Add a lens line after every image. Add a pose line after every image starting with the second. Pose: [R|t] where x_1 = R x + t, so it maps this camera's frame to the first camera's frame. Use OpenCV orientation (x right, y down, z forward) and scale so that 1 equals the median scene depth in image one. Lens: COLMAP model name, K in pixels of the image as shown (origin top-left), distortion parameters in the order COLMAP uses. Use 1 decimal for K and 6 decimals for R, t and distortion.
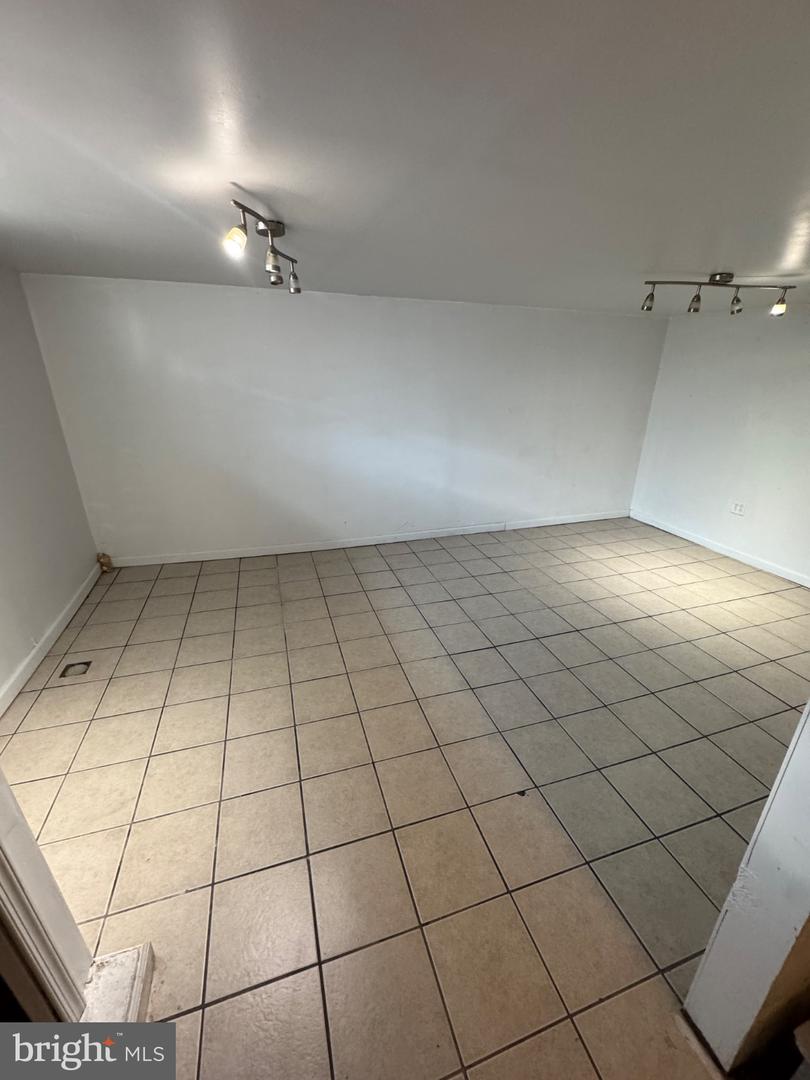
lens RADIAL K [[433.5, 0, 404.9], [0, 433.5, 537.7], [0, 0, 1]] dist [-0.002419, 0.000310]
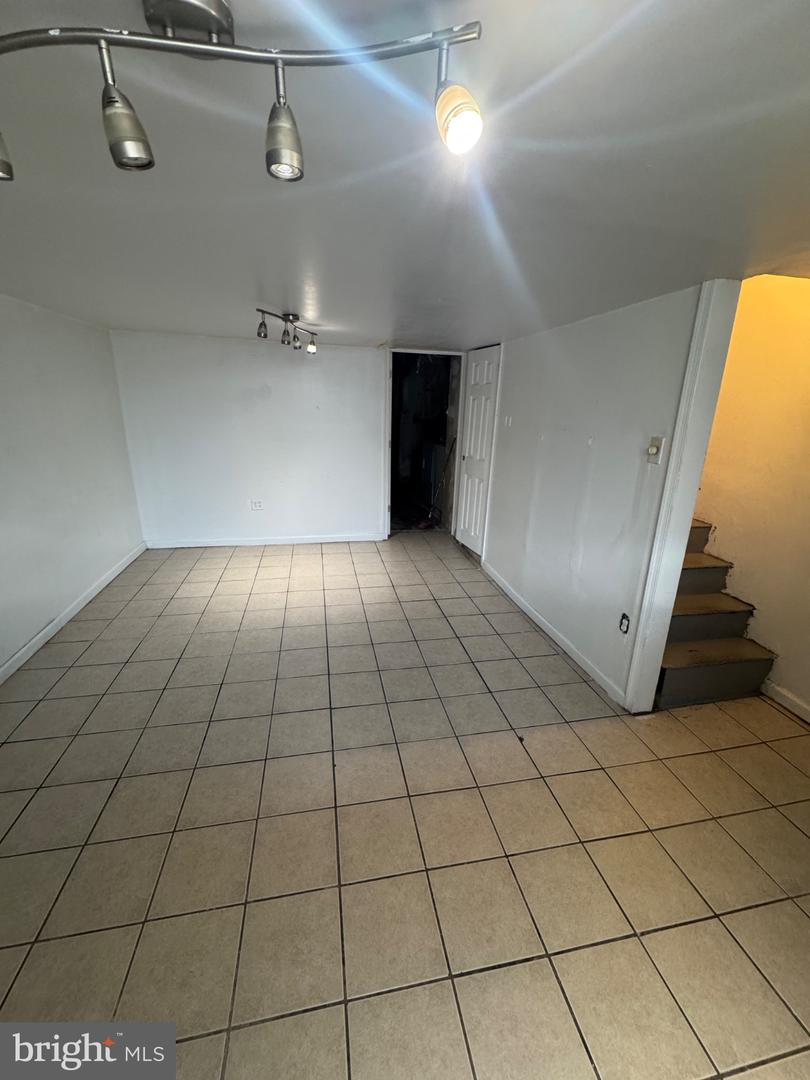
lens RADIAL K [[433.5, 0, 404.9], [0, 433.5, 537.7], [0, 0, 1]] dist [-0.002419, 0.000310]
pose [[0.114351, -0.316327, 0.941733, -0.418246], [0.333194, 0.905256, 0.263616, -0.205990], [-0.935898, 0.283635, 0.208916, 0.491318]]
